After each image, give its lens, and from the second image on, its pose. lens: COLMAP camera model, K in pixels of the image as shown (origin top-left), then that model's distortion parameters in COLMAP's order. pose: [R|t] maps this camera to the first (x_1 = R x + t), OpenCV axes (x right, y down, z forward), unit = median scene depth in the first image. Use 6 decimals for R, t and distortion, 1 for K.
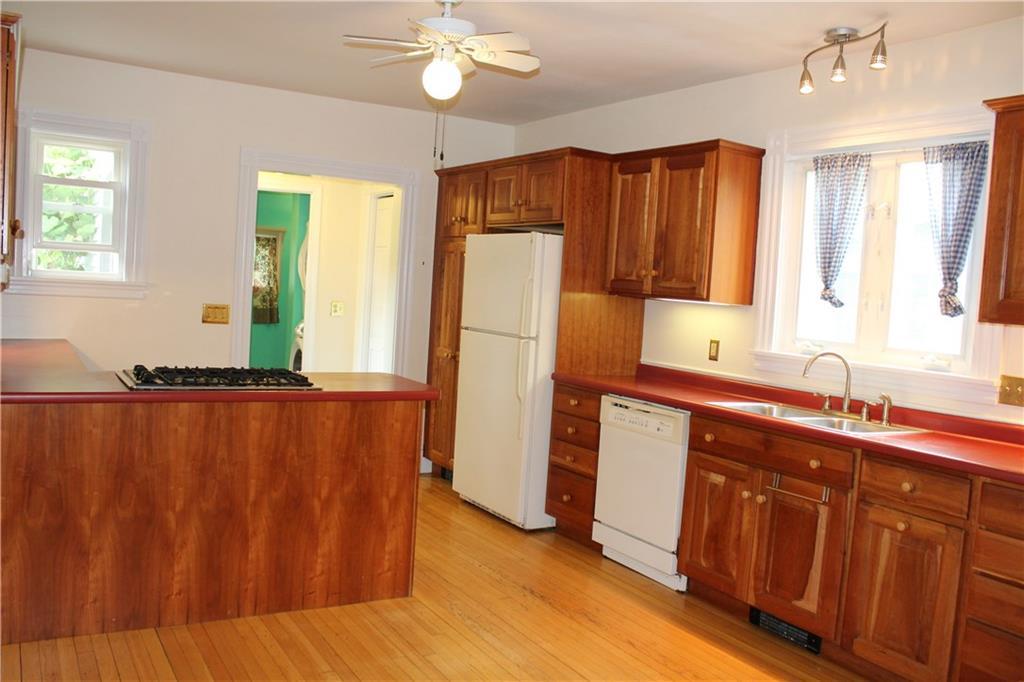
lens RADIAL K [[867.6, 0, 484.8], [0, 867.6, 341.8], [0, 0, 1]] dist [-0.105783, 0.002793]
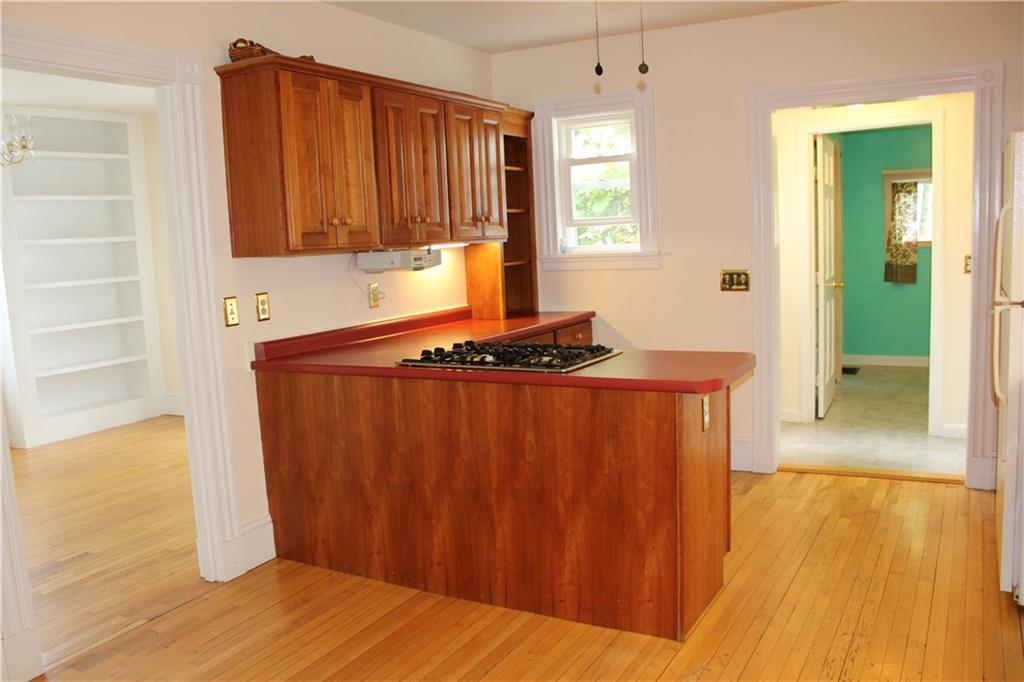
lens RADIAL K [[867.6, 0, 484.8], [0, 867.6, 341.8], [0, 0, 1]] dist [-0.105783, 0.002793]
pose [[0.497928, 0.020973, -0.866965, 0.538954], [0.019463, 0.999185, 0.035350, -0.008654], [0.867000, -0.034476, 0.497114, 0.512143]]
